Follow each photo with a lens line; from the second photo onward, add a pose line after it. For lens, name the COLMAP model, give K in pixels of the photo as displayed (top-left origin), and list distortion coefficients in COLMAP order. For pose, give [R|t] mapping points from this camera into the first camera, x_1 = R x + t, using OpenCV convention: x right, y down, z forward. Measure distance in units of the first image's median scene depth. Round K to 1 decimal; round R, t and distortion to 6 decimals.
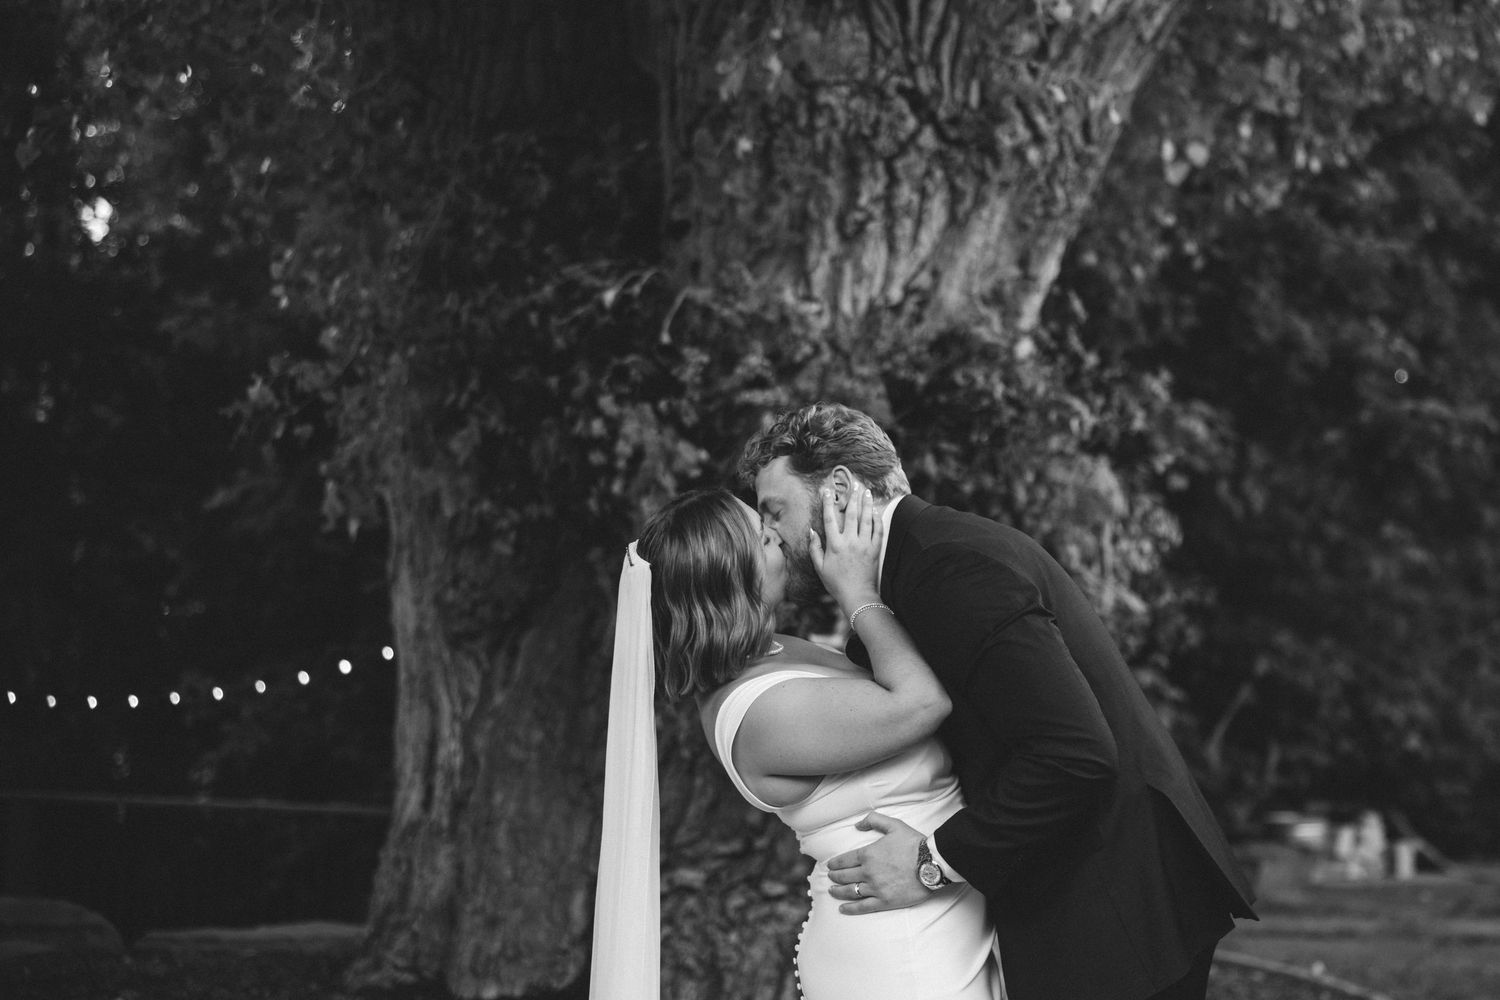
lens RADIAL K [[2589.5, 0, 853.5], [0, 2589.5, 419.8], [0, 0, 1]] dist [0.097064, 0.000000]
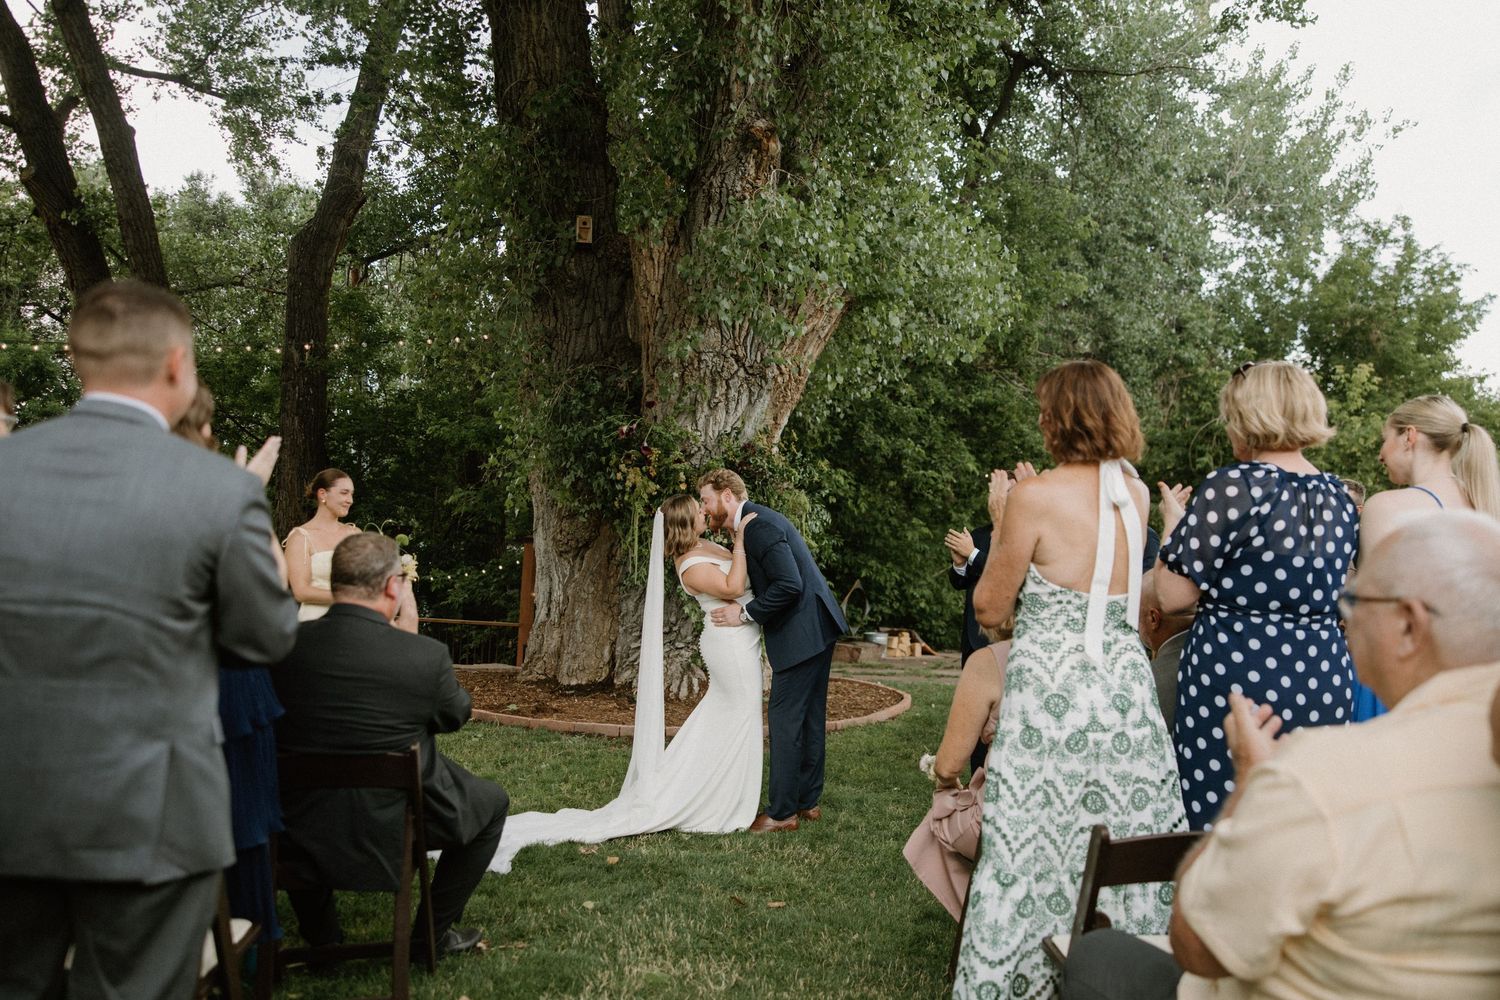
lens RADIAL K [[1154.6, 0, 754.6], [0, 1154.6, 498.3], [0, 0, 1]] dist [0.000417, 0.019642]
pose [[0.998502, 0.018998, 0.051312, -0.016115], [-0.020154, 0.999553, 0.022095, -0.002771], [-0.050869, -0.023096, 0.998438, -0.205060]]
